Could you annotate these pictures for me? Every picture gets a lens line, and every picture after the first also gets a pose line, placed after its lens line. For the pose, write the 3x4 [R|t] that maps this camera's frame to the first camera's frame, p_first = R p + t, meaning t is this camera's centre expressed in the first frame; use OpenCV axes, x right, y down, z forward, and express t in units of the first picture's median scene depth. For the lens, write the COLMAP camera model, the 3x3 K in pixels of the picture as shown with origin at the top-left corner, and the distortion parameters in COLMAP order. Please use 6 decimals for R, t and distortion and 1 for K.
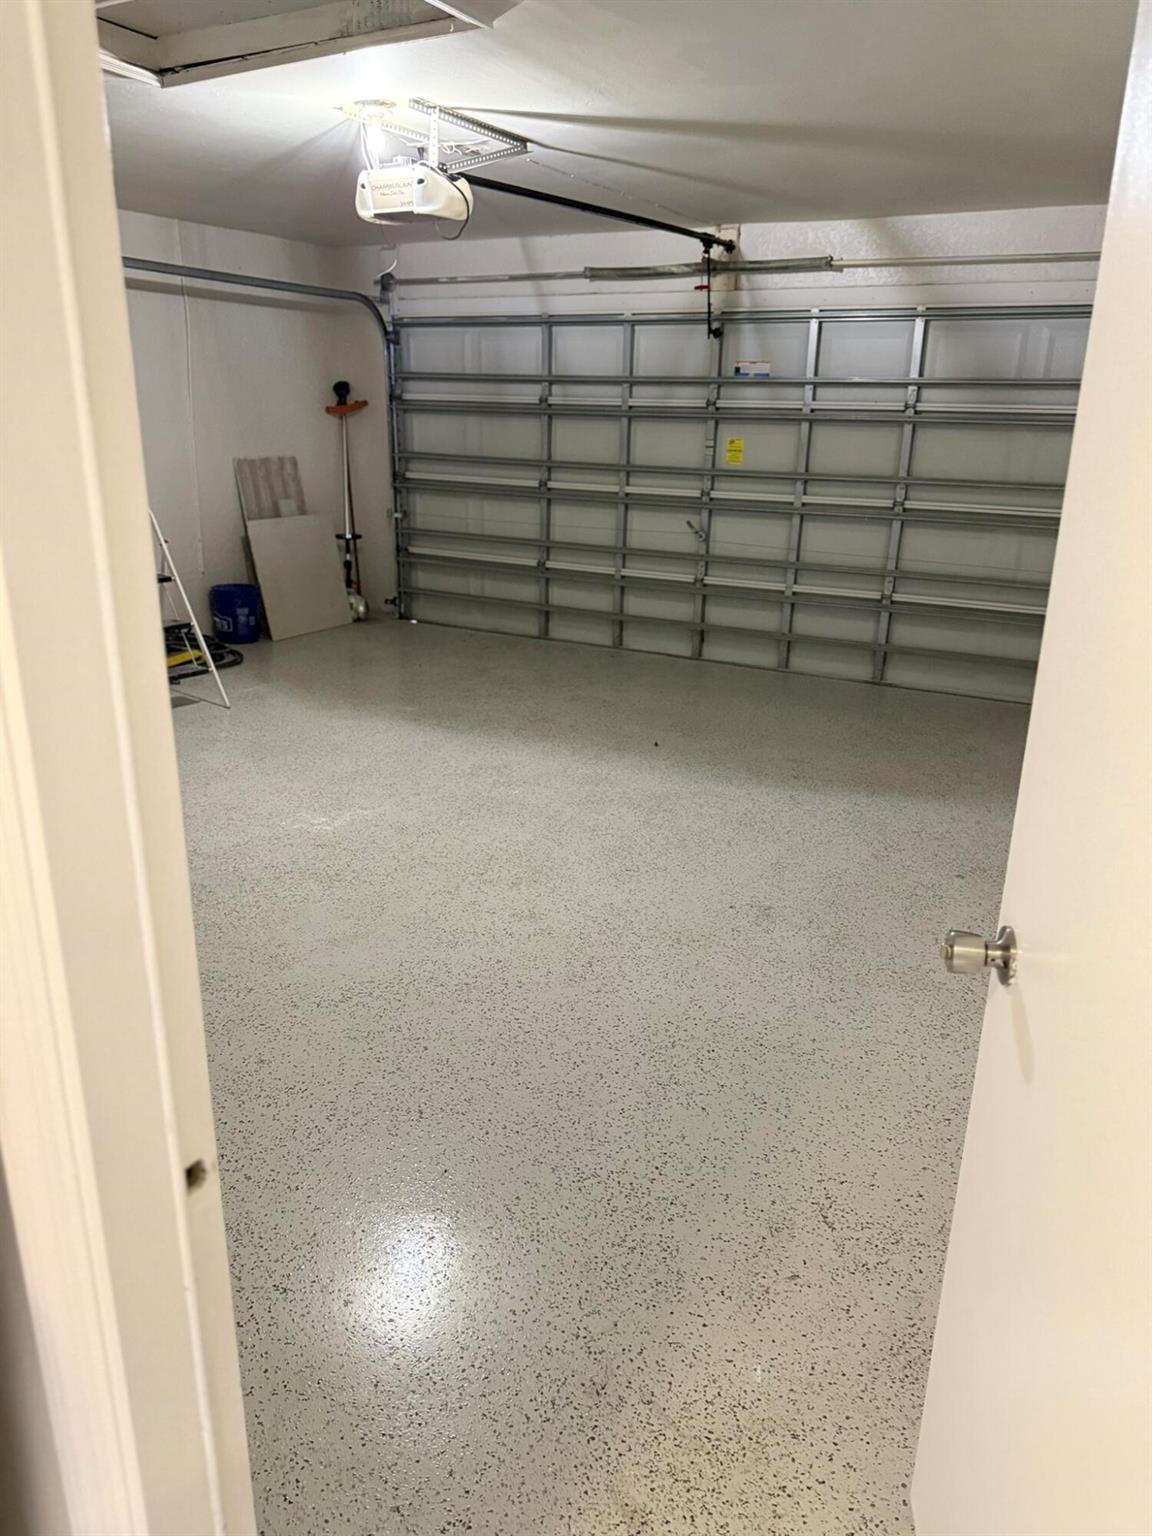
lens RADIAL K [[1093.4, 0, 563.6], [0, 1093.4, 766.3], [0, 0, 1]] dist [0.076181, -0.093503]
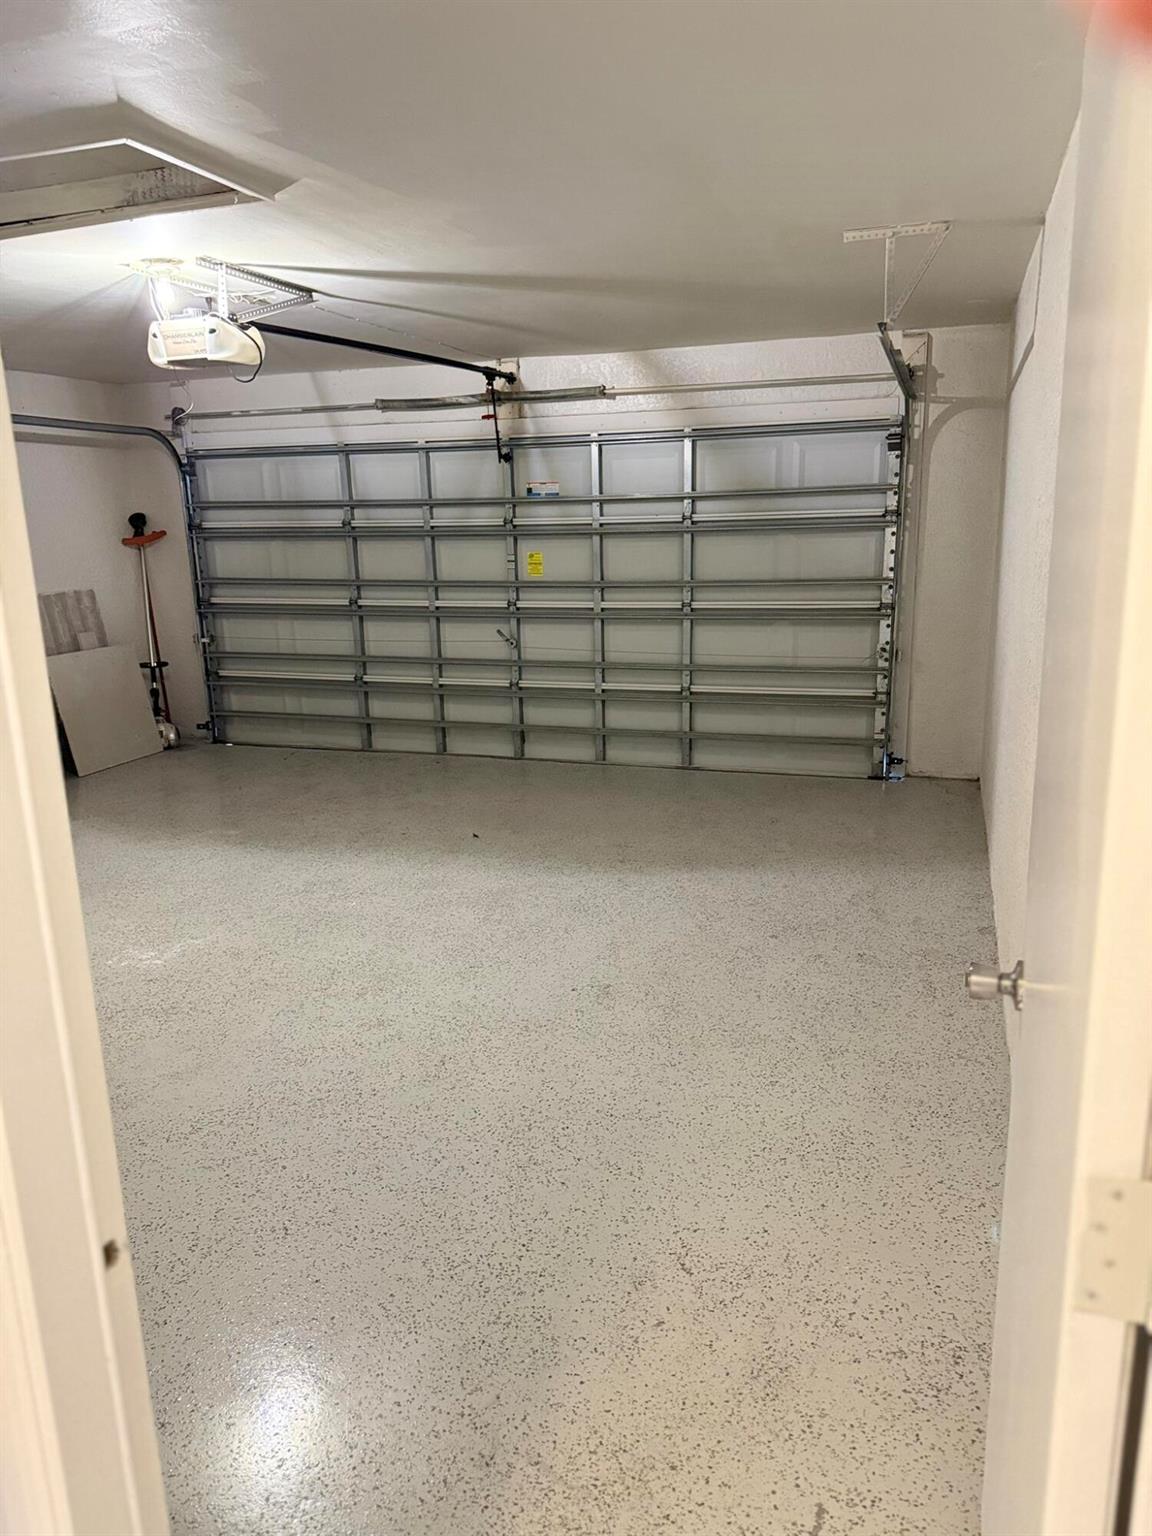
lens RADIAL K [[1093.4, 0, 579.3], [0, 1093.4, 773.8], [0, 0, 1]] dist [0.076181, -0.093503]
pose [[0.981264, -0.083796, 0.173494, -0.004656], [0.098633, 0.992005, -0.078729, 0.005036], [-0.165509, 0.094366, 0.981683, -0.043225]]
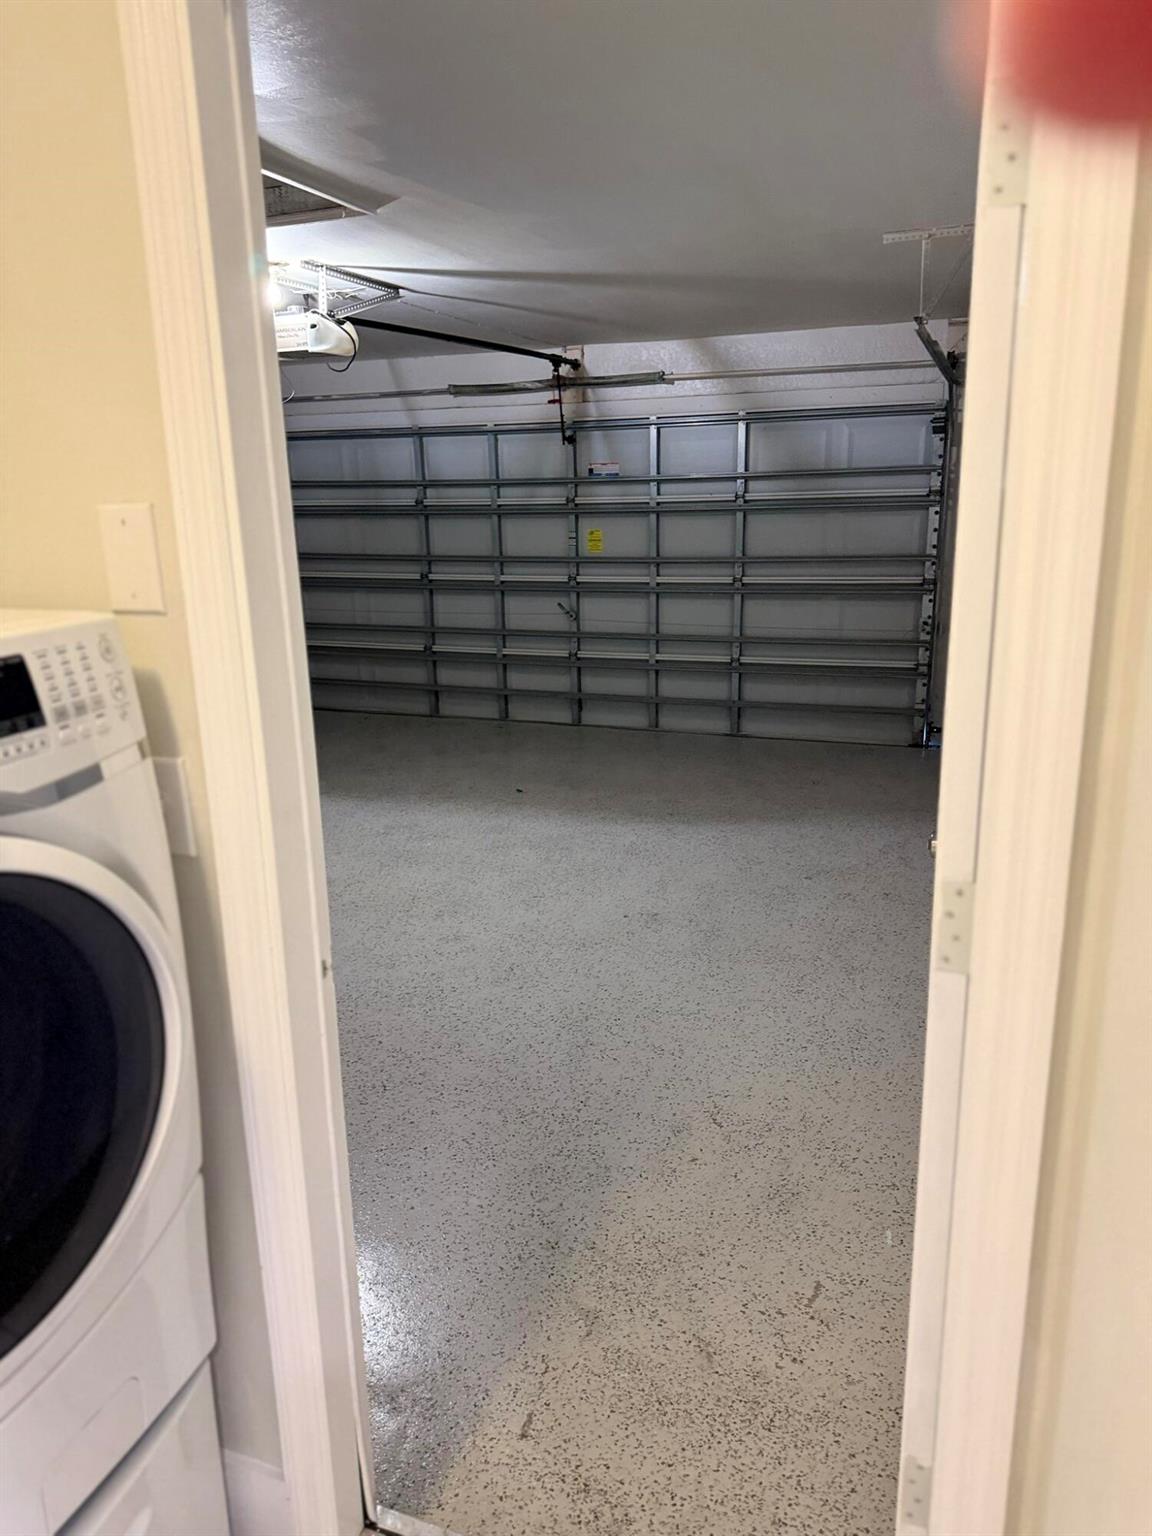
lens RADIAL K [[1093.4, 0, 578.7], [0, 1093.4, 778.6], [0, 0, 1]] dist [0.076181, -0.093503]
pose [[0.989794, -0.070924, 0.123603, -0.026239], [0.079315, 0.994771, -0.064339, 0.043262], [-0.118394, 0.073486, 0.990244, -0.145192]]
